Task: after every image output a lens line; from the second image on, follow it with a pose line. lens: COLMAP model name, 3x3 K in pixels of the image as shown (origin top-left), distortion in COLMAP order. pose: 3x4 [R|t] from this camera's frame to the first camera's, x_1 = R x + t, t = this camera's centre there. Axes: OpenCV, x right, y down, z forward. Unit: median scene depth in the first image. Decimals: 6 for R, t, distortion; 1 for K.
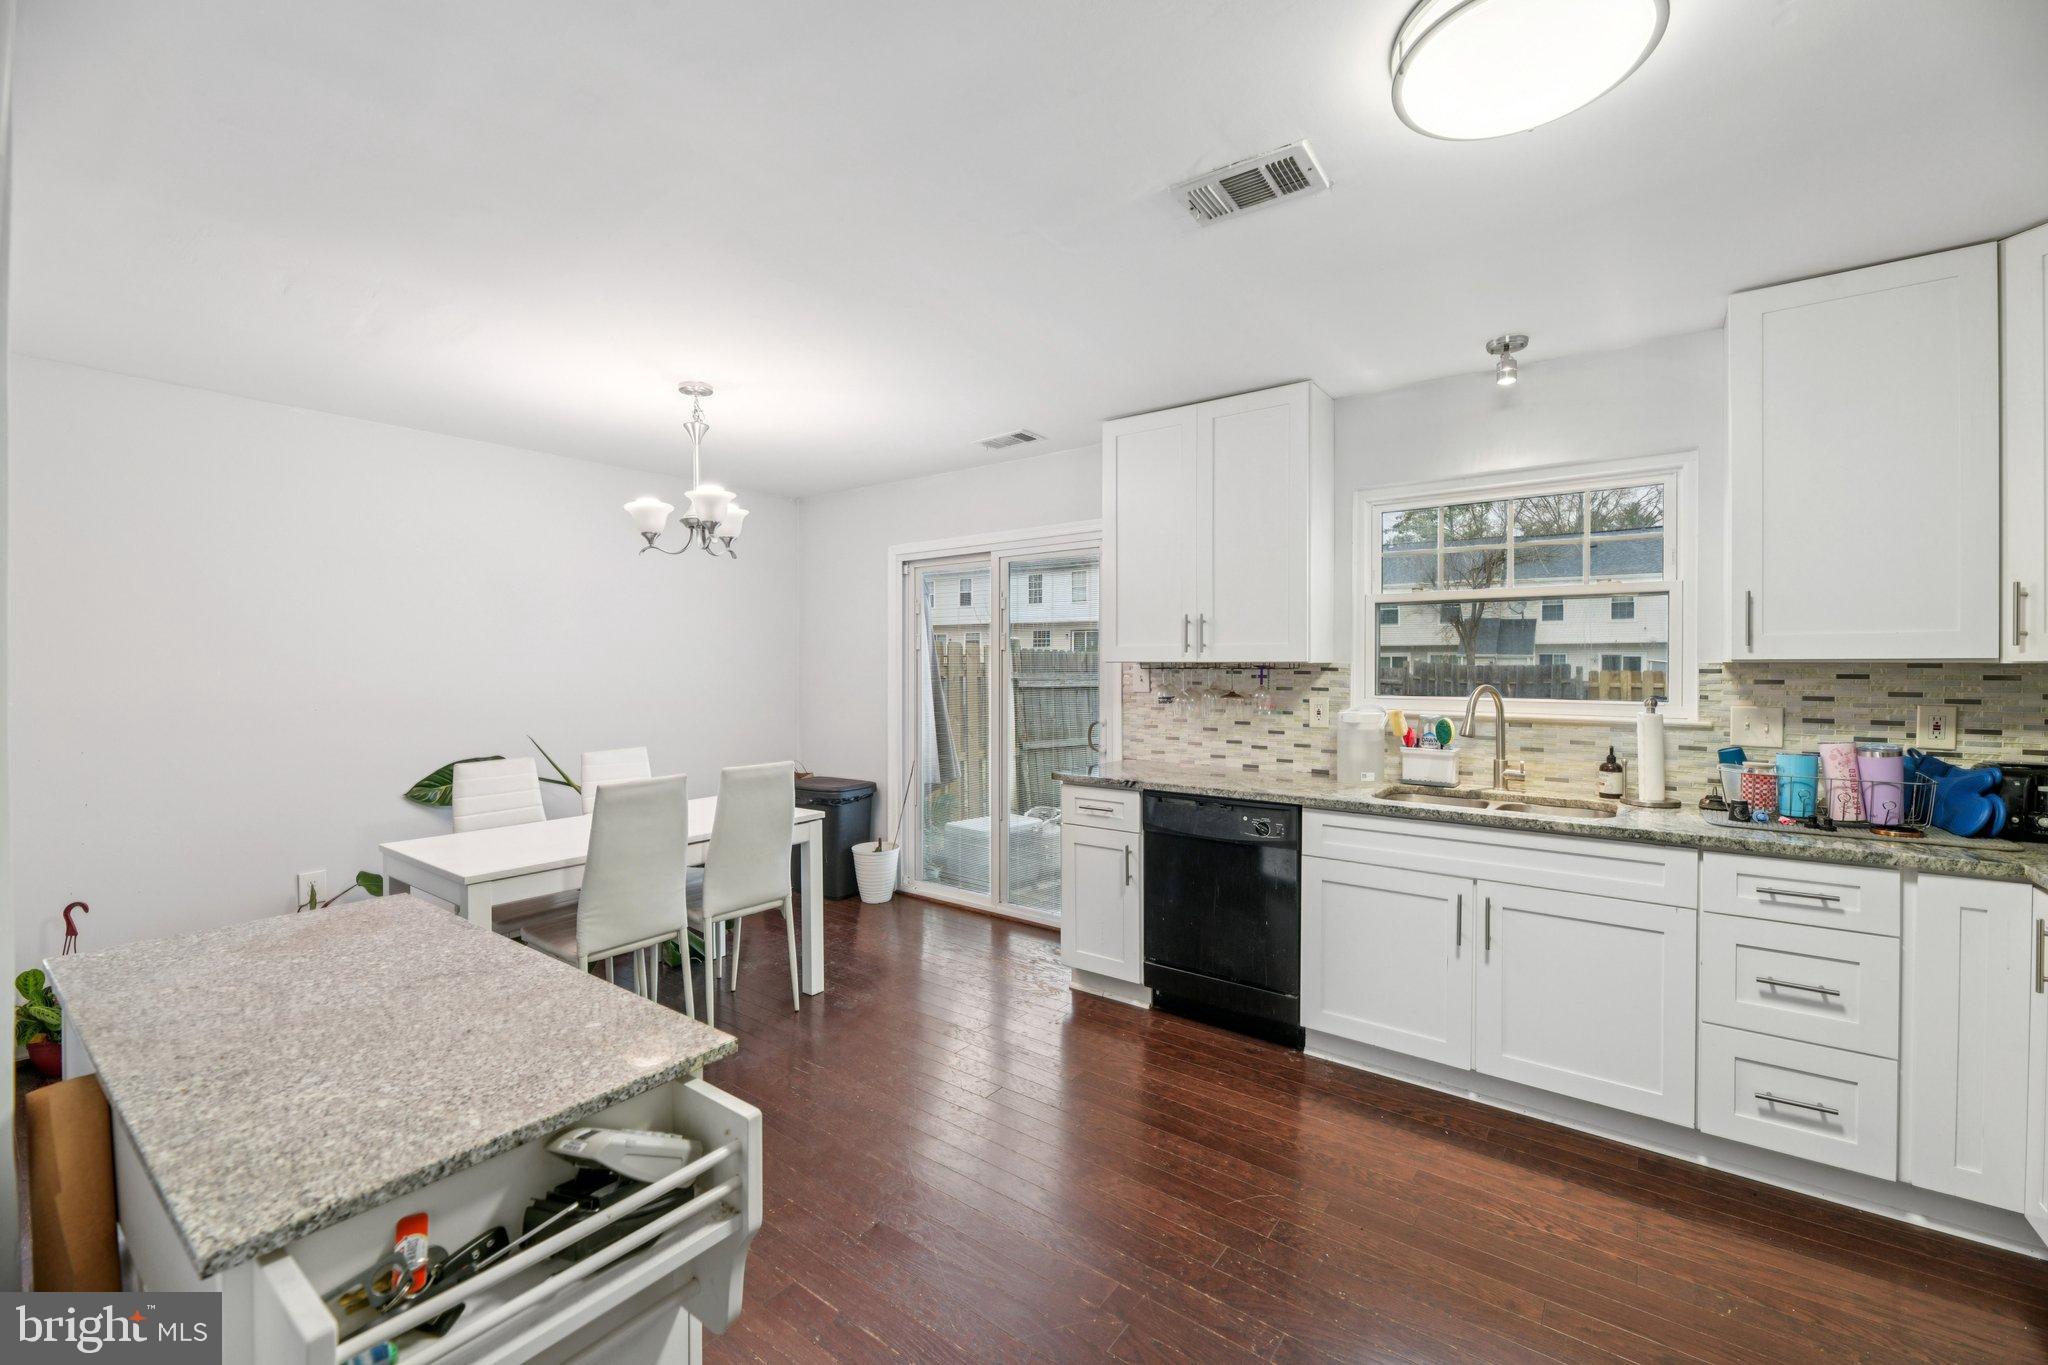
lens RADIAL K [[842.3, 0, 1031.5], [0, 842.3, 668.9], [0, 0, 1]] dist [0.000318, -0.003238]
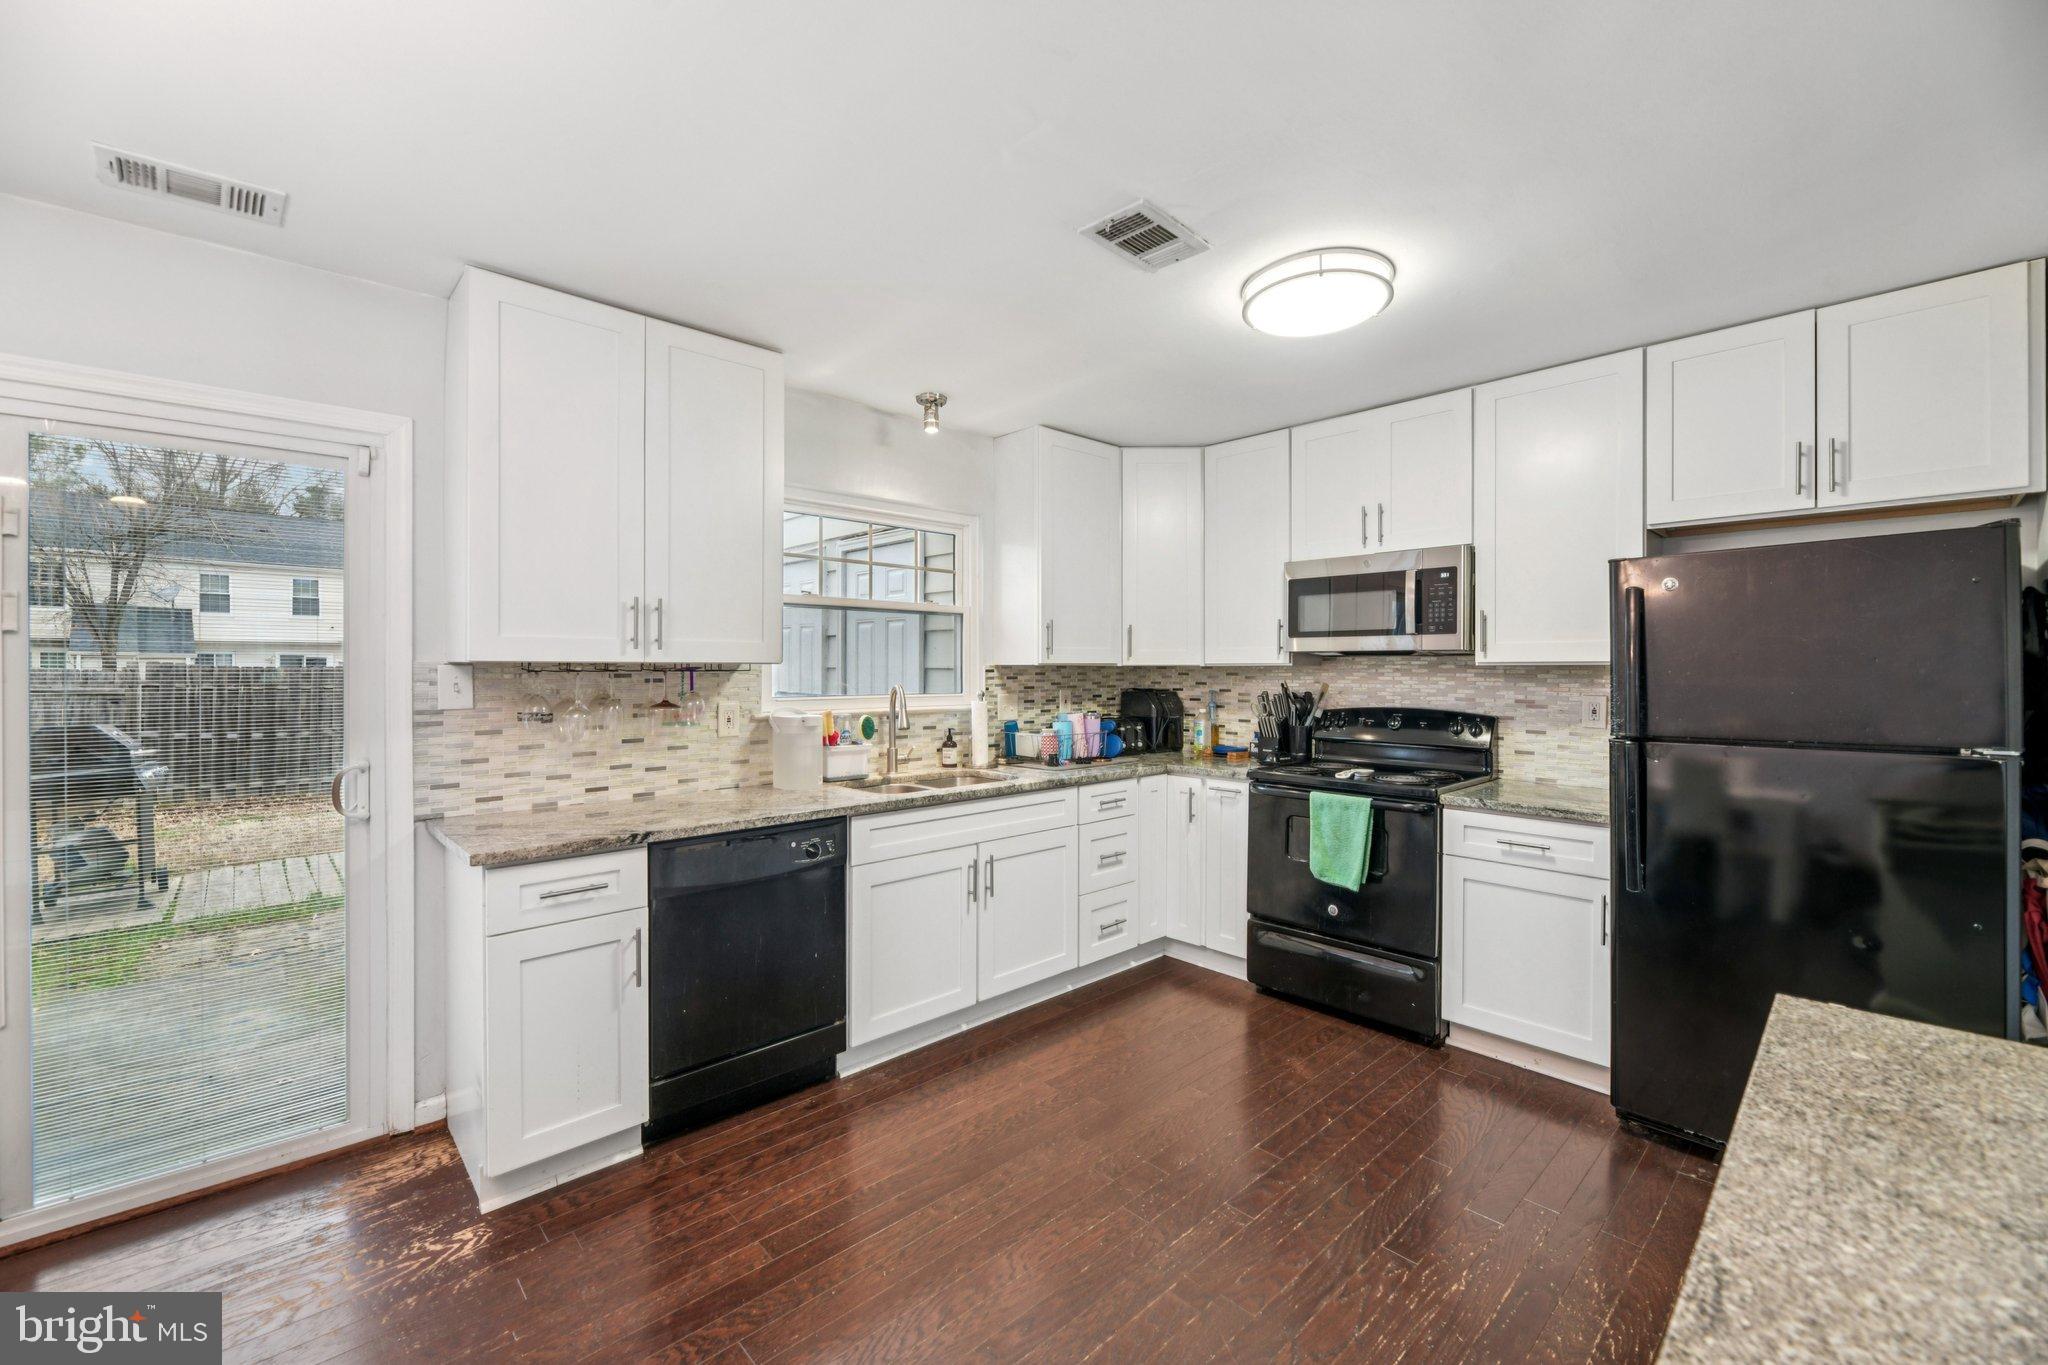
lens RADIAL K [[842.3, 0, 1031.5], [0, 842.3, 668.9], [0, 0, 1]] dist [0.000318, -0.003238]
pose [[0.156636, -0.001792, 0.987655, -0.574889], [0.003647, 0.999993, 0.001236, -0.002395], [-0.987650, 0.003408, 0.156641, 0.640438]]
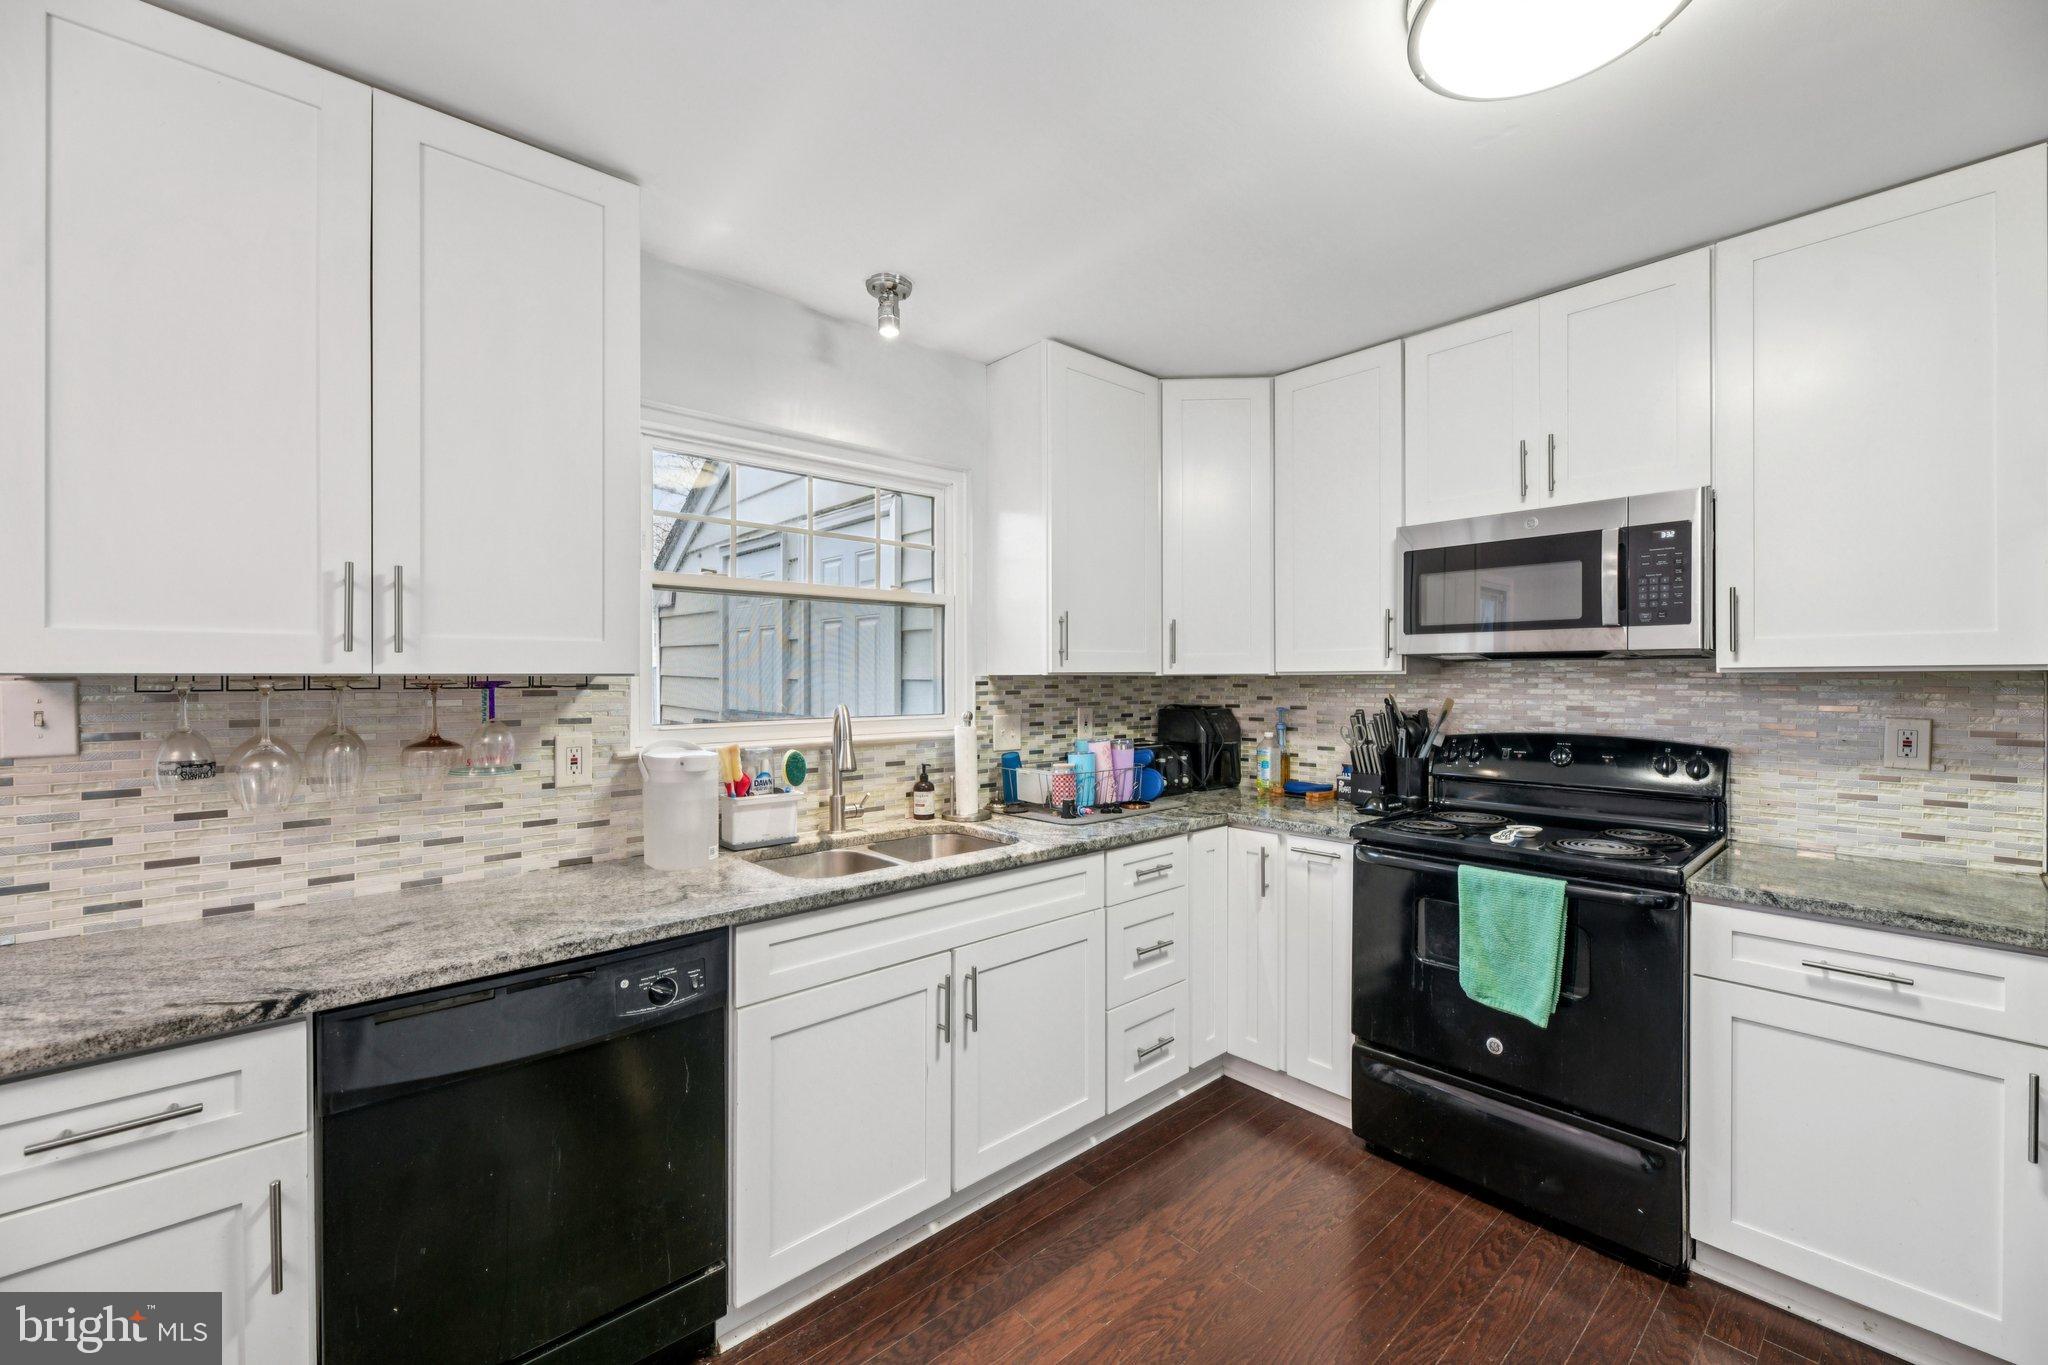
lens RADIAL K [[825.9, 0, 1024.0], [0, 825.9, 682.5], [0, 0, 1]] dist [0.001007, -0.000180]
pose [[0.187924, -0.008329, 0.982148, -0.192683], [0.008217, 0.999942, 0.006908, -0.004963], [-0.982149, 0.006772, 0.187982, 0.687567]]
